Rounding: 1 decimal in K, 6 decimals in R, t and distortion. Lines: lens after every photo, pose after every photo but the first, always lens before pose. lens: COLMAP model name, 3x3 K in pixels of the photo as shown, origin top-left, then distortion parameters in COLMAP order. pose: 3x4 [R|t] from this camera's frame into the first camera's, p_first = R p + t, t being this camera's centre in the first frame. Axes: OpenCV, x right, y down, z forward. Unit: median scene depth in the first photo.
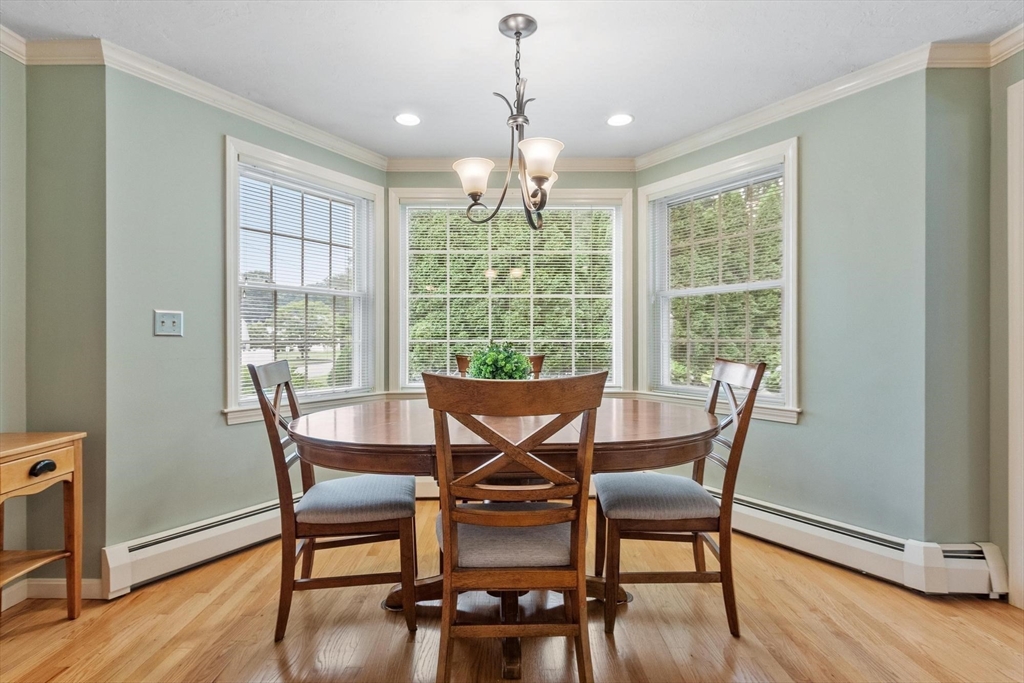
lens RADIAL K [[518.2, 0, 512.0], [0, 518.2, 340.6], [0, 0, 1]] dist [-0.003011, 0.001312]
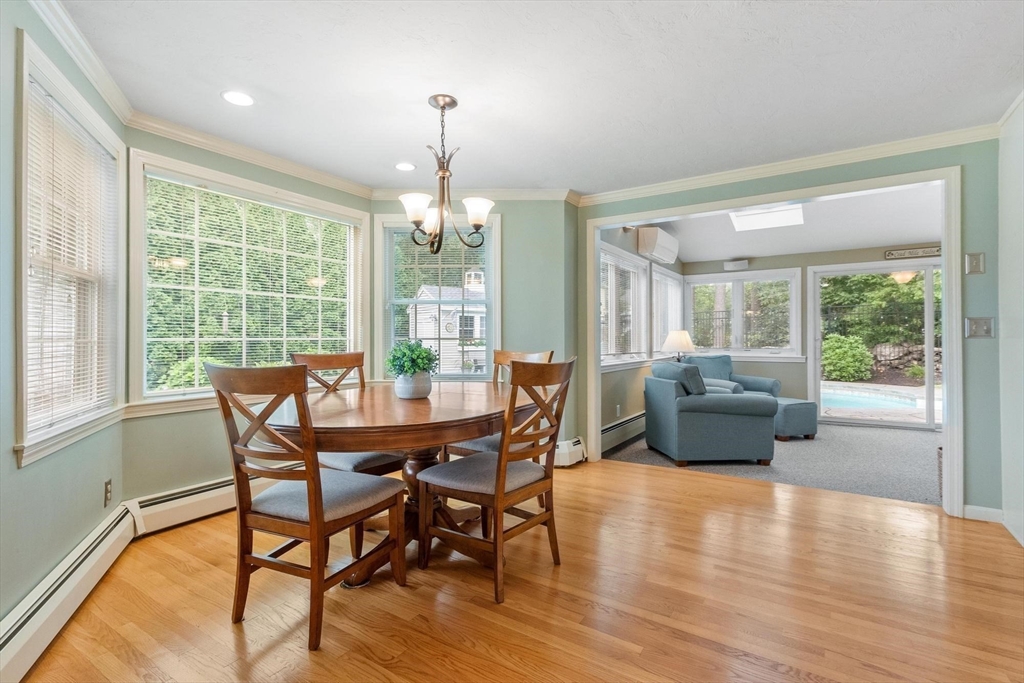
lens RADIAL K [[479.1, 0, 519.4], [0, 479.1, 336.4], [0, 0, 1]] dist [0.014751, -0.000087]
pose [[0.543756, 0.002656, 0.839239, -0.823153], [0.001053, 0.999992, -0.003846, -0.001116], [-0.839243, 0.002975, 0.543749, 0.153118]]
